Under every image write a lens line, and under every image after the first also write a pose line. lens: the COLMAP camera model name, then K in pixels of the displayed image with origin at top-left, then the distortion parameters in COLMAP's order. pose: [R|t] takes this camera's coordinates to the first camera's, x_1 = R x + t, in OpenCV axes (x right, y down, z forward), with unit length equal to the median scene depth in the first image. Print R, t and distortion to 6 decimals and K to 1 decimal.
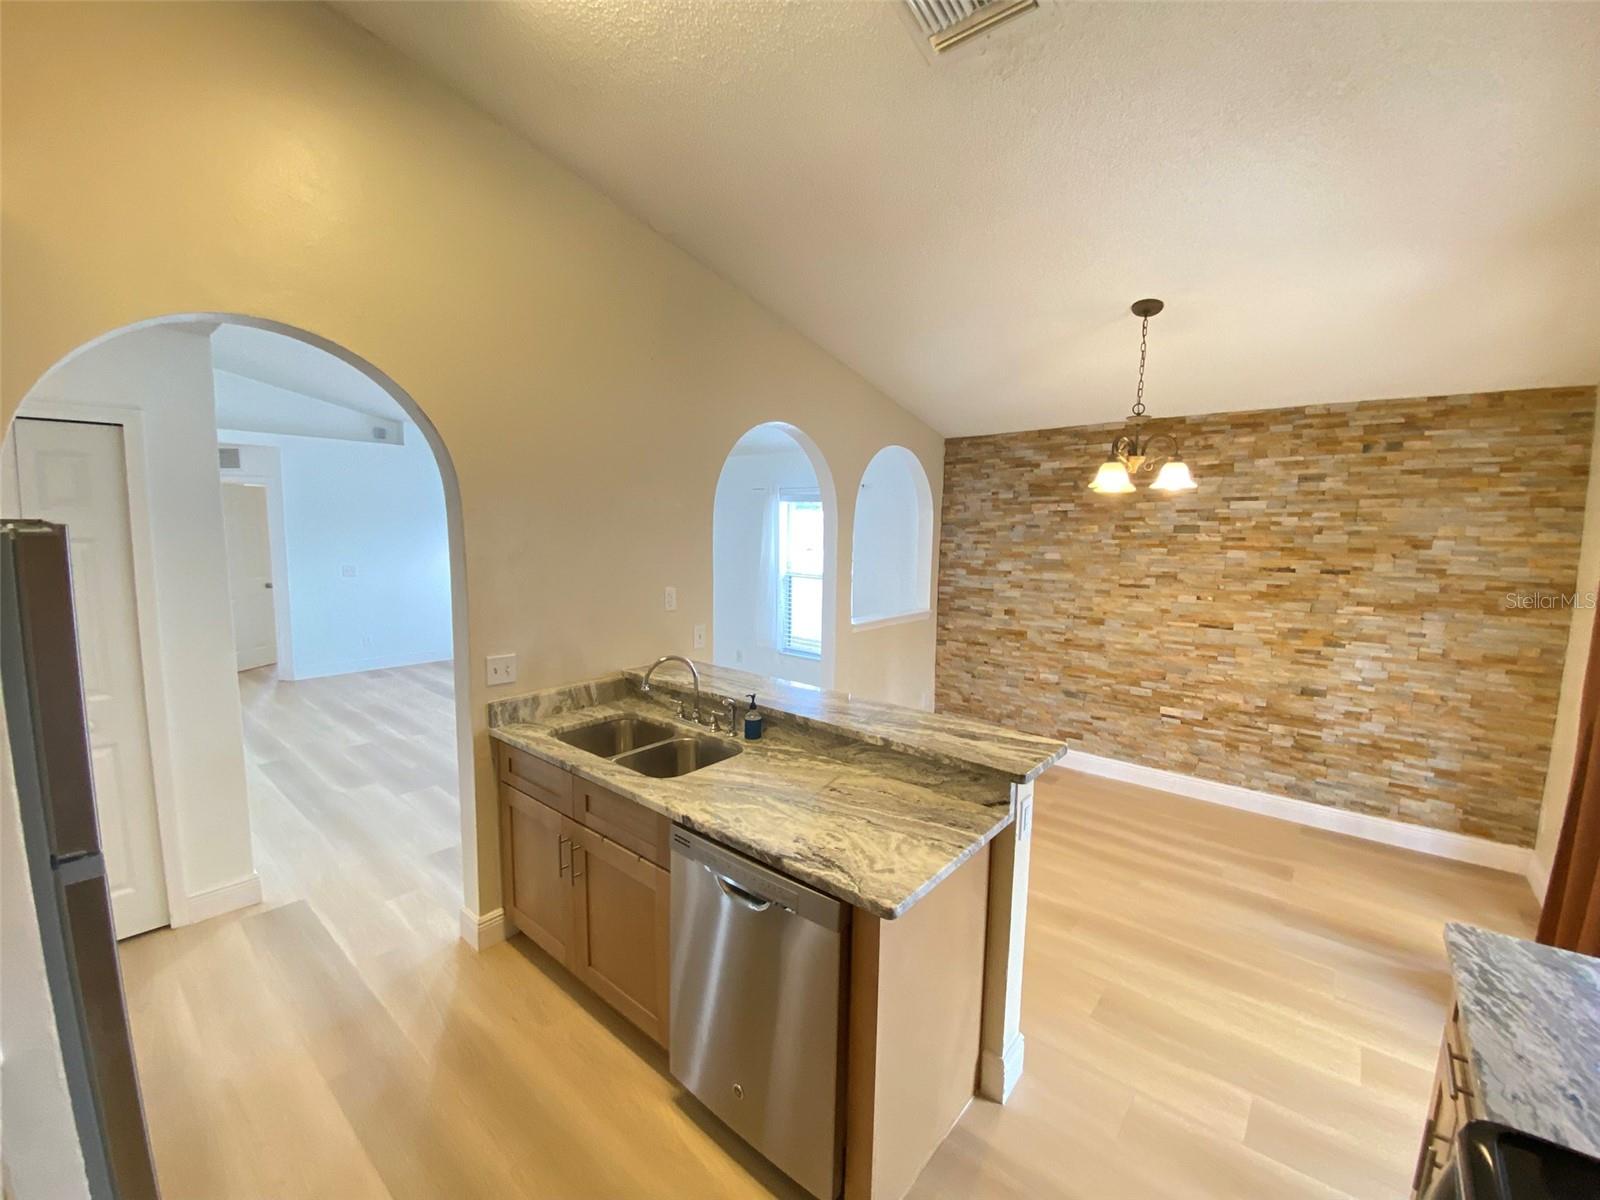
lens RADIAL K [[657.1, 0, 800.5], [0, 657.1, 603.2], [0, 0, 1]] dist [0.027750, -0.020992]
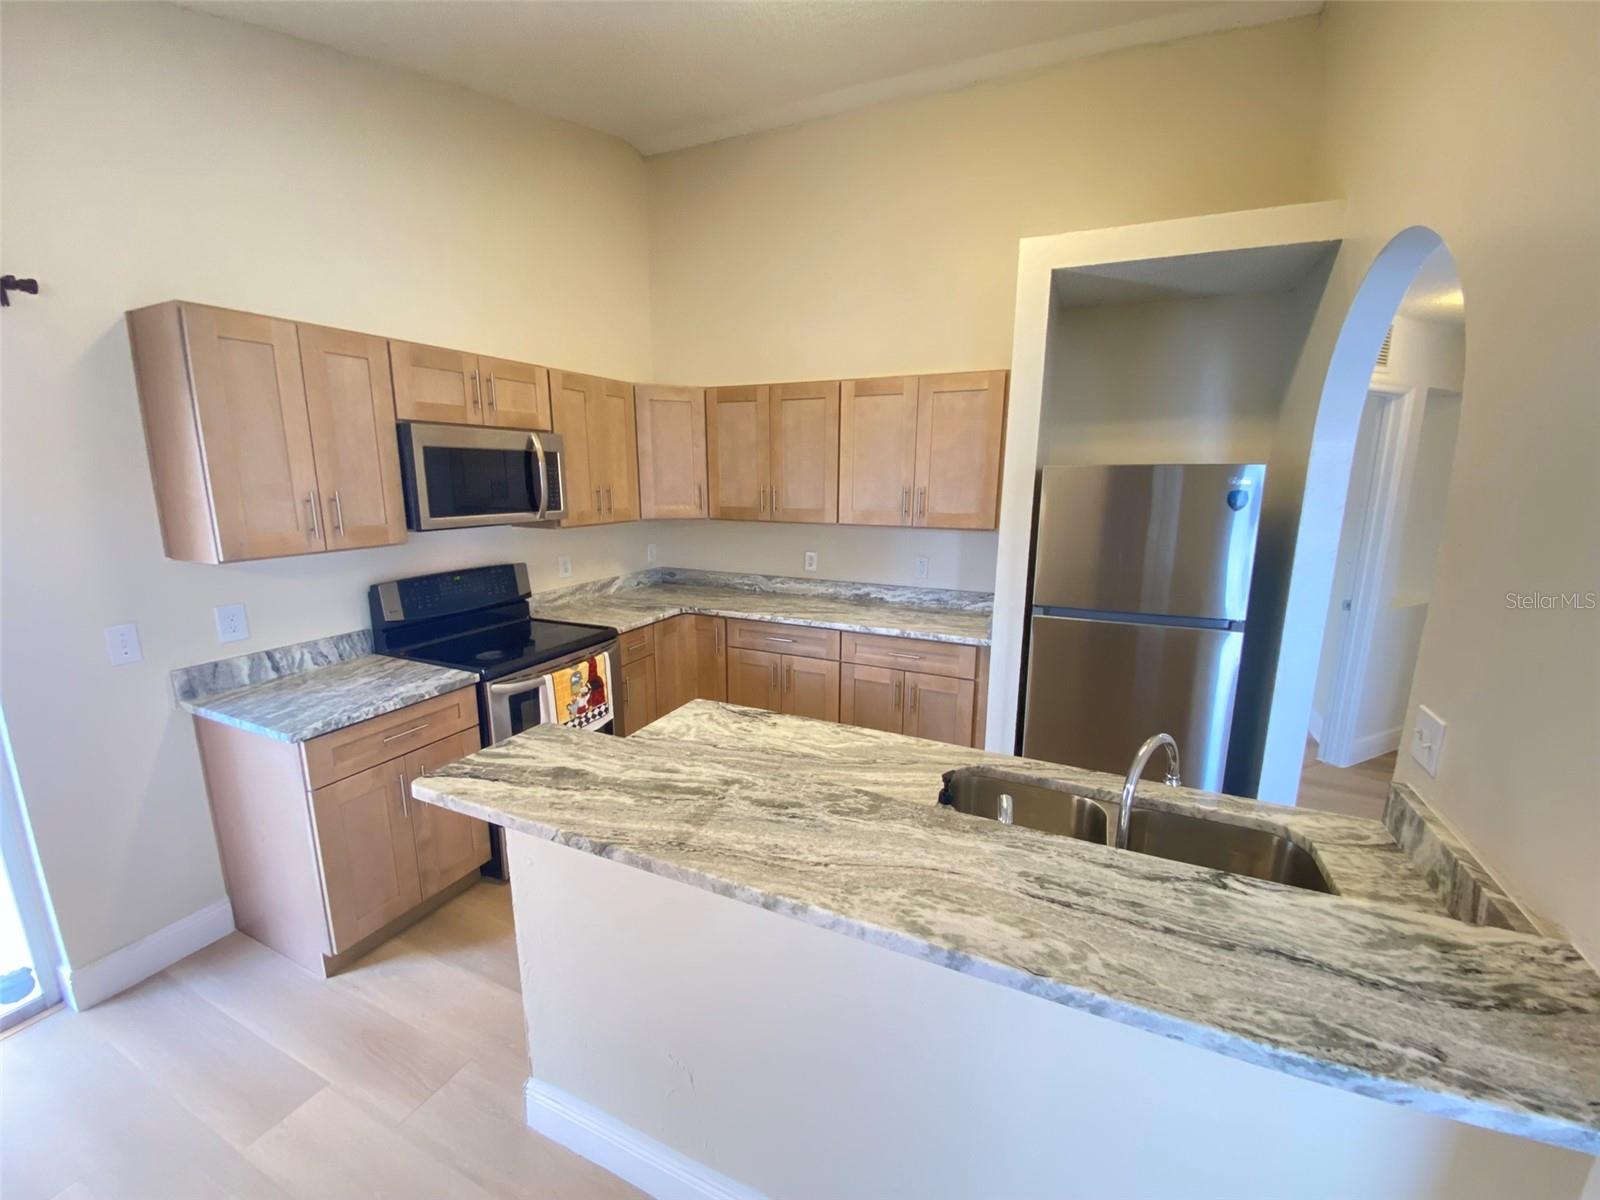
lens RADIAL K [[657.1, 0, 800.5], [0, 657.1, 603.2], [0, 0, 1]] dist [0.027750, -0.020992]
pose [[-0.966370, 0.030629, -0.255327, 0.228052], [-0.049550, 0.952098, 0.301751, -0.193058], [0.252339, 0.304254, -0.918561, 1.892338]]
